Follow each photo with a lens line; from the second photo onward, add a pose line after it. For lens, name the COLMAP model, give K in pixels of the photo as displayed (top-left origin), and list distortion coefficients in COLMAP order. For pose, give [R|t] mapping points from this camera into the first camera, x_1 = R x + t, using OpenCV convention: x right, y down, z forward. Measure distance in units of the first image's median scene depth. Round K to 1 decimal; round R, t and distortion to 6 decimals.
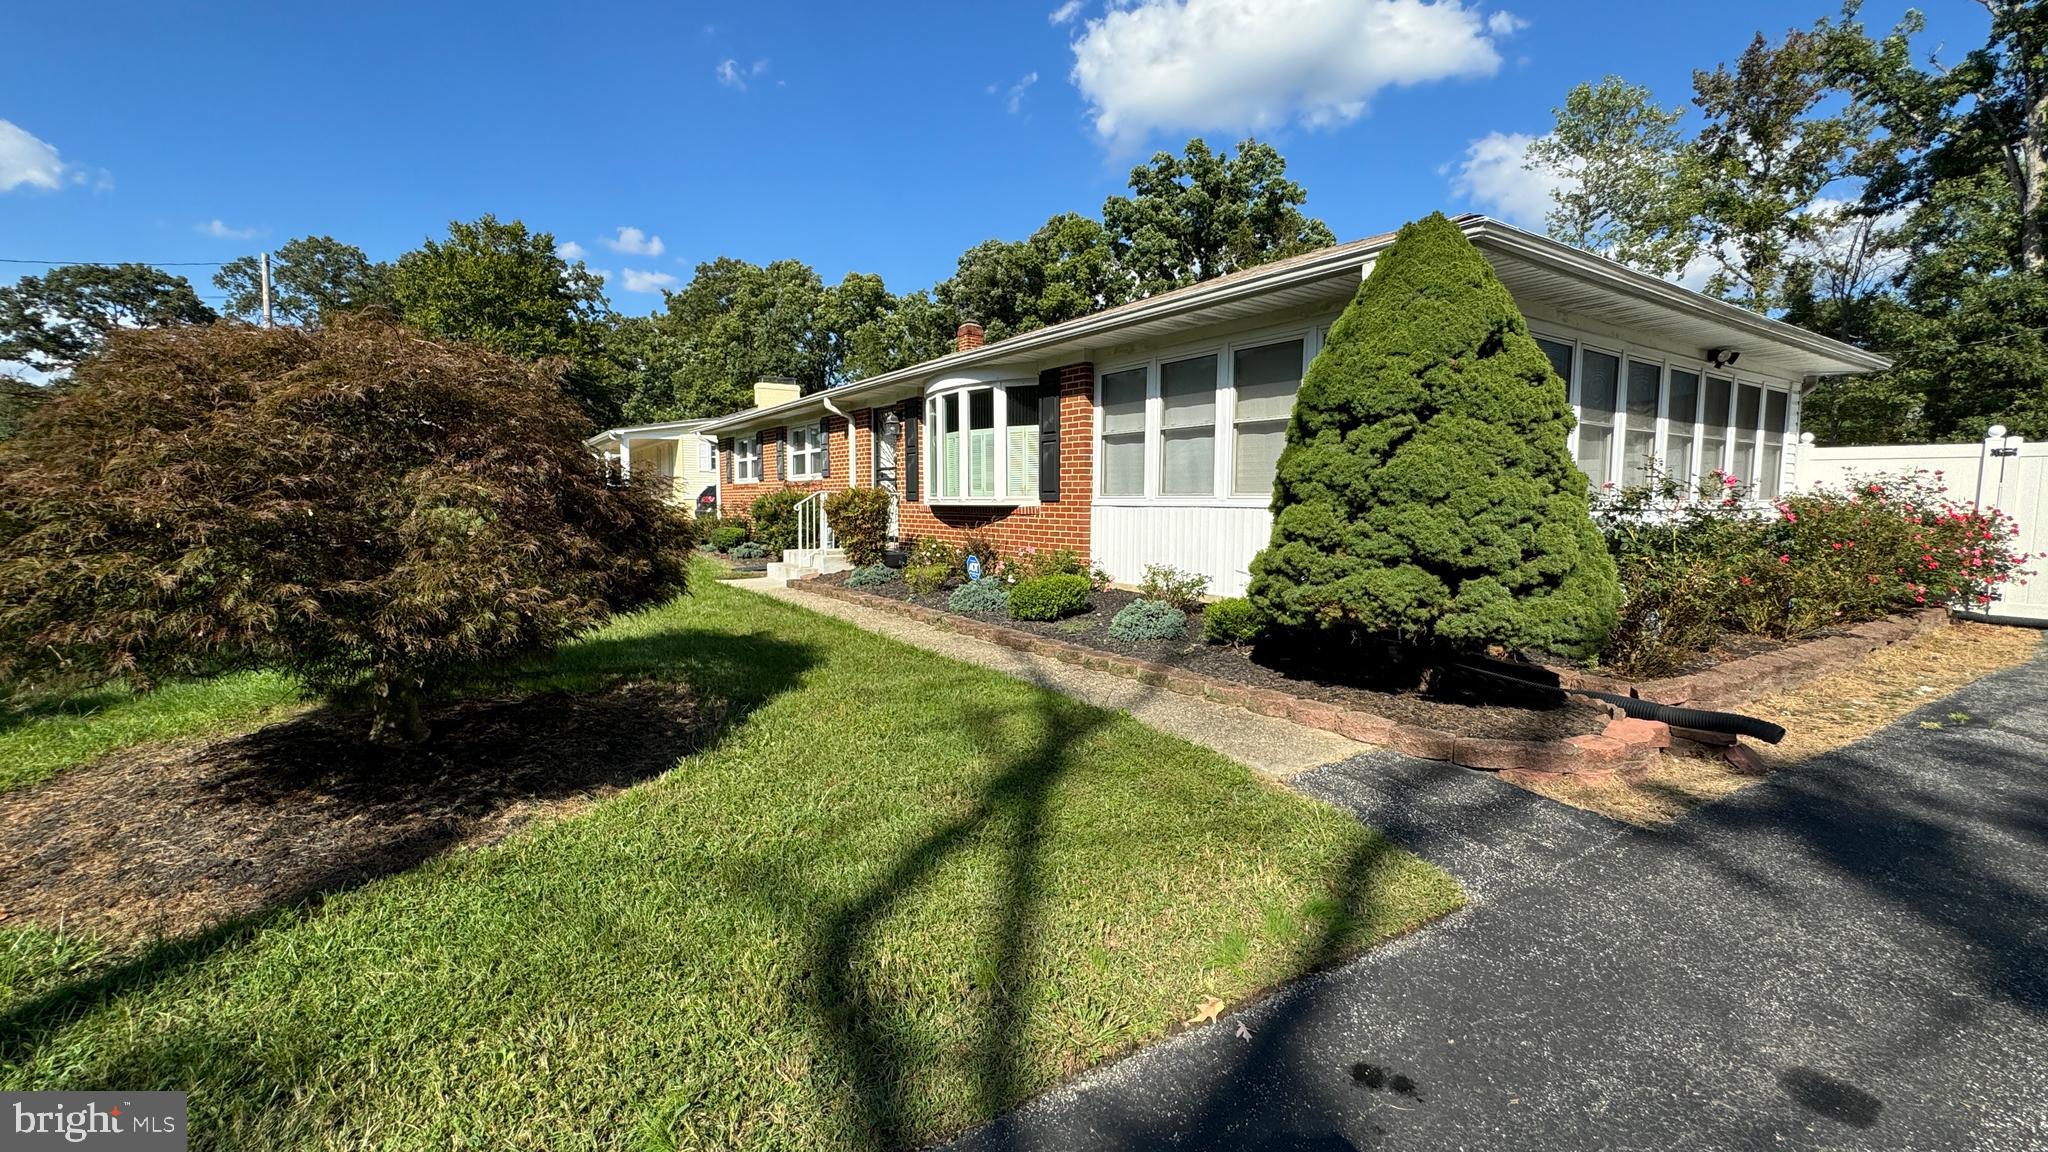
lens RADIAL K [[869.0, 0, 1015.1], [0, 869.0, 562.6], [0, 0, 1]] dist [0.006929, -0.000336]
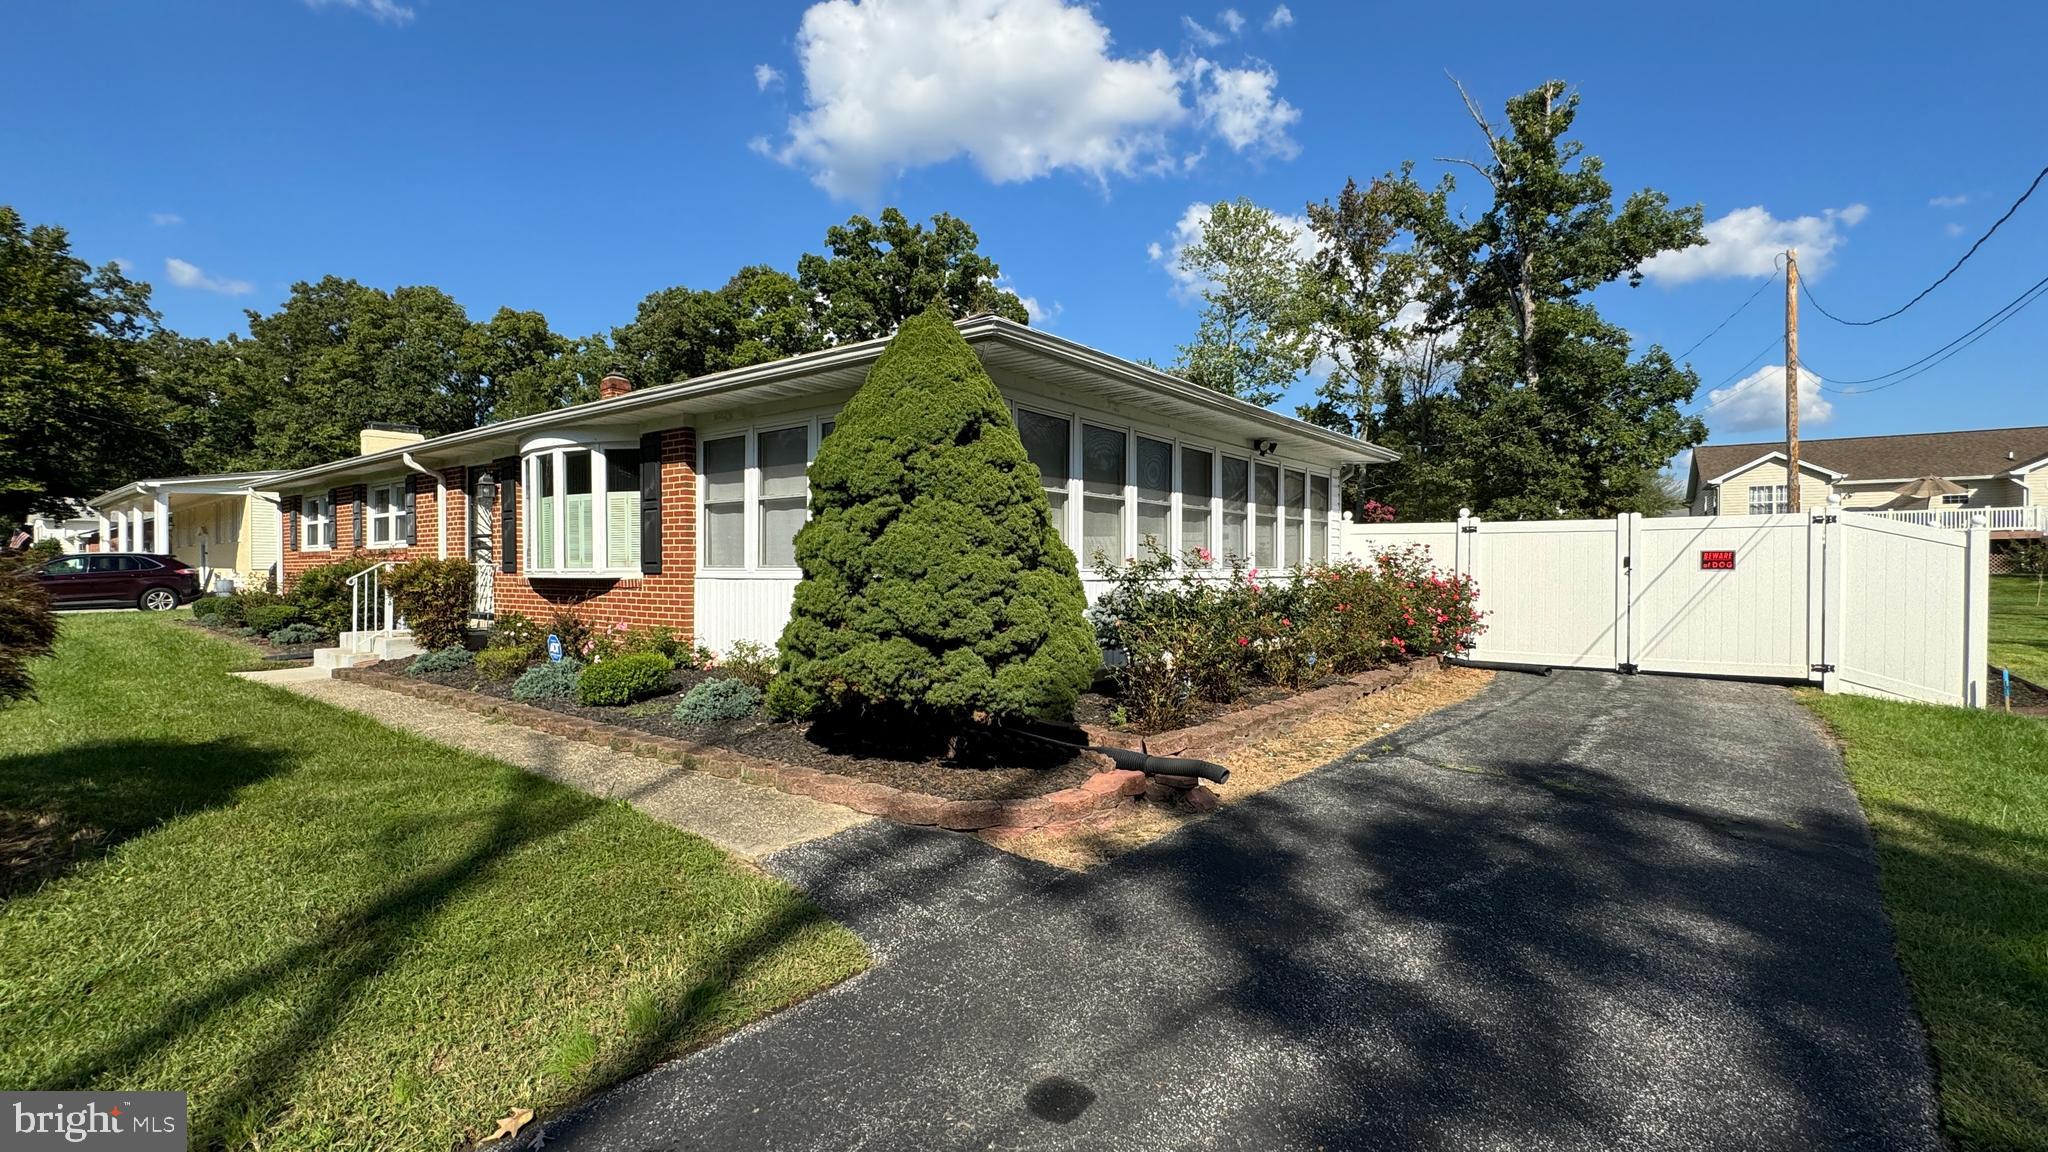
lens RADIAL K [[910.7, 0, 1011.7], [0, 910.7, 566.2], [0, 0, 1]] dist [0.006783, 0.000139]
pose [[0.952952, -0.004301, 0.303092, 0.108537], [0.026115, 0.997347, -0.067954, -0.002338], [-0.301995, 0.072672, 0.950535, -0.037677]]
